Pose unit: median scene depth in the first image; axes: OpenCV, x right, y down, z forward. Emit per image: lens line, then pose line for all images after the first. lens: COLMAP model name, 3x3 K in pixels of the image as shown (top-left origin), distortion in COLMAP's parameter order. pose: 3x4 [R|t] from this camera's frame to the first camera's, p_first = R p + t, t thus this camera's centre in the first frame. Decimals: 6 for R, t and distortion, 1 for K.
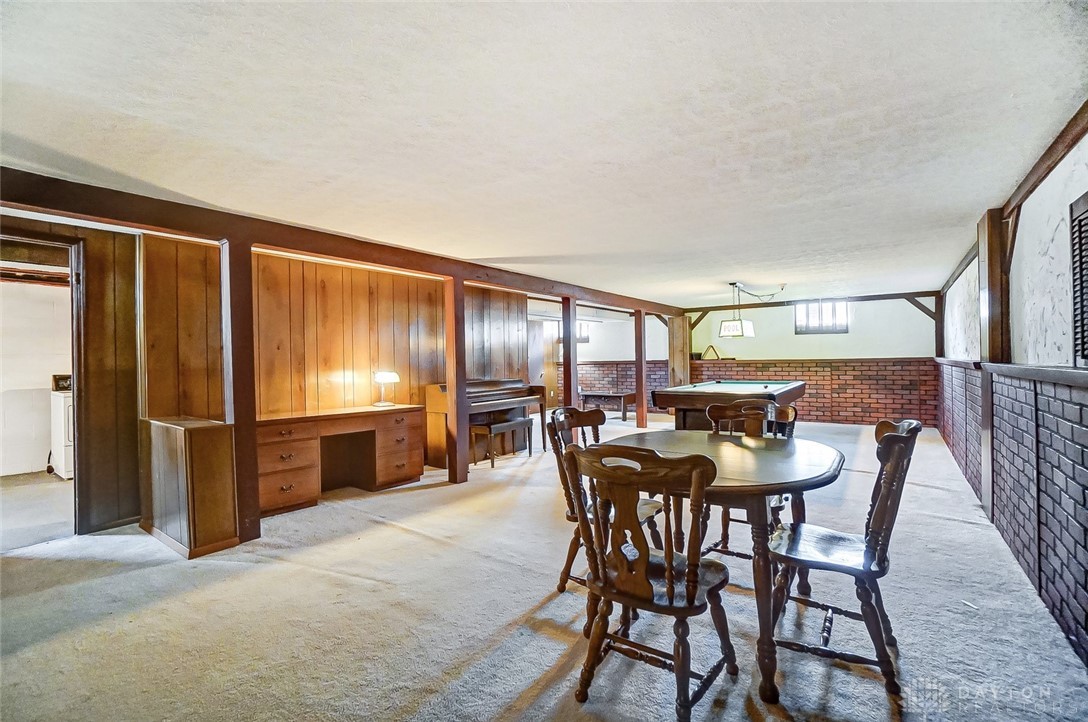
lens RADIAL K [[481.7, 0, 540.3], [0, 481.7, 359.8], [0, 0, 1]] dist [-0.037128, 0.005947]
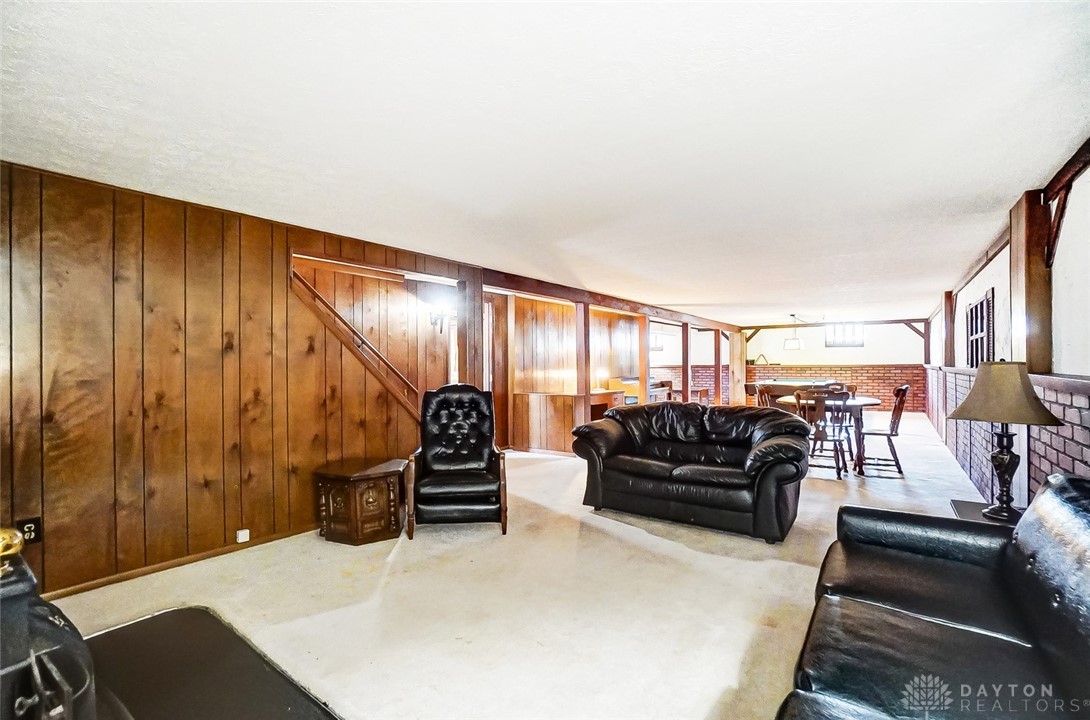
lens RADIAL K [[482.6, 0, 547.0], [0, 482.6, 366.5], [0, 0, 1]] dist [-0.037128, 0.005947]
pose [[0.999872, 0.007934, 0.013894, -0.326310], [-0.008006, 0.999955, 0.005116, 0.003432], [-0.013853, -0.005227, 0.999890, -0.418903]]
